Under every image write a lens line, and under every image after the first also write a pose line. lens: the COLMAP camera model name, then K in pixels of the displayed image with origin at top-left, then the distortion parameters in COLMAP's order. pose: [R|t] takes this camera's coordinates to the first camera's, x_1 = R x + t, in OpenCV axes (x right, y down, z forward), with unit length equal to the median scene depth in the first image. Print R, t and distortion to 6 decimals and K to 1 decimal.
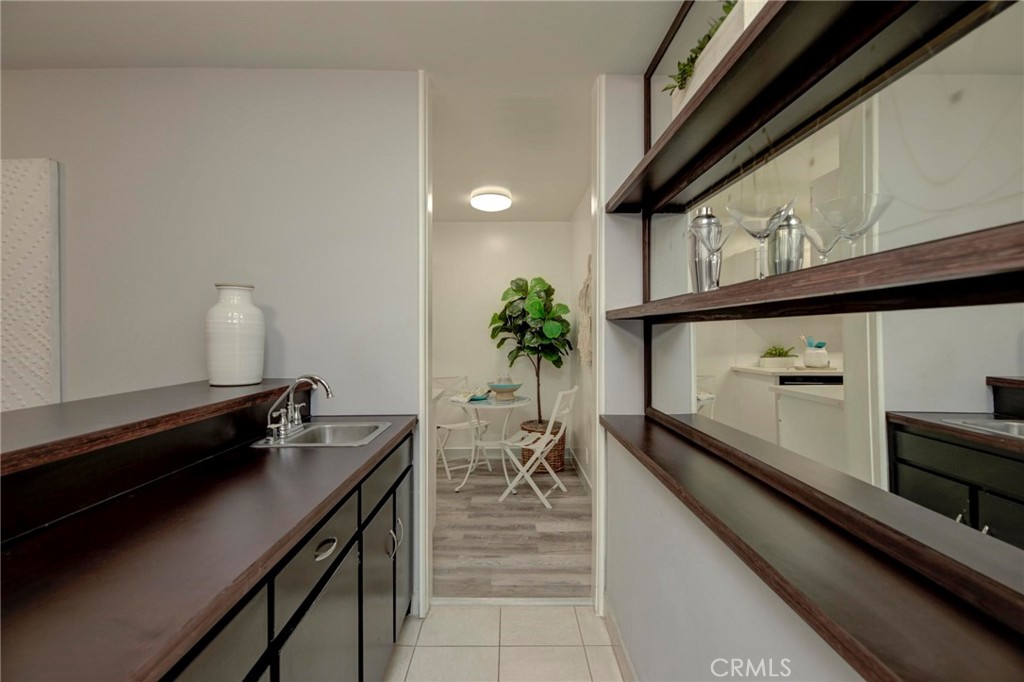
lens RADIAL K [[443.8, 0, 507.8], [0, 443.8, 341.7], [0, 0, 1]] dist [-0.000057, -0.002066]
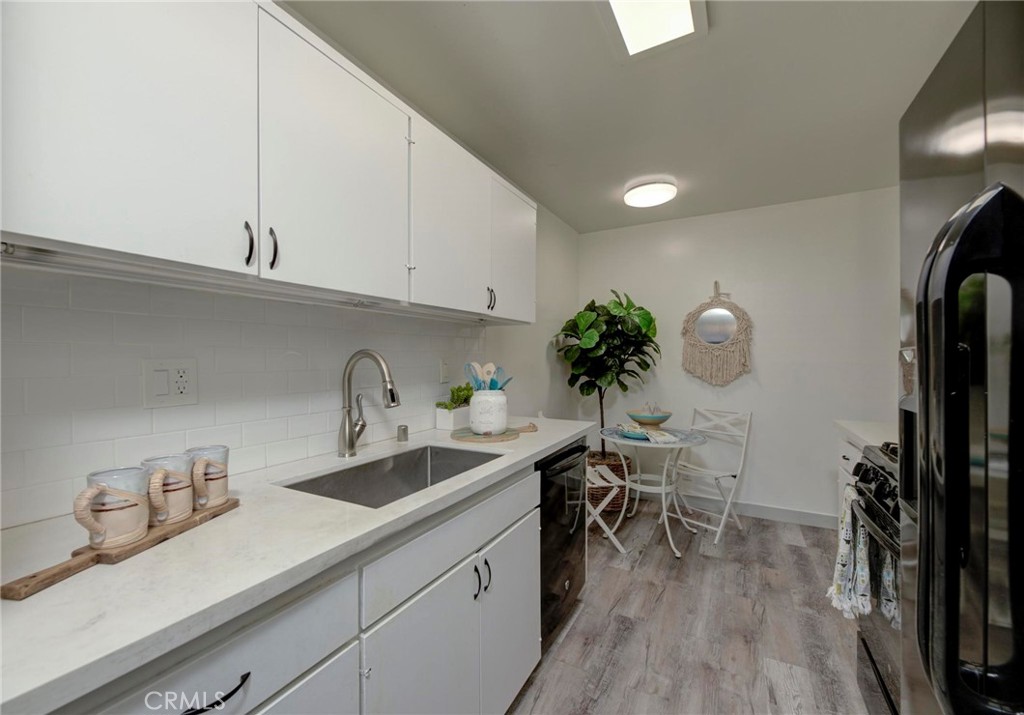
lens RADIAL K [[424.5, 0, 509.1], [0, 424.5, 355.9], [0, 0, 1]] dist [0.002153, -0.002917]
pose [[0.482801, 0.000356, 0.875730, -1.044446], [-0.001916, 0.999998, 0.000650, -0.023890], [-0.875728, -0.001991, 0.482801, 1.019557]]
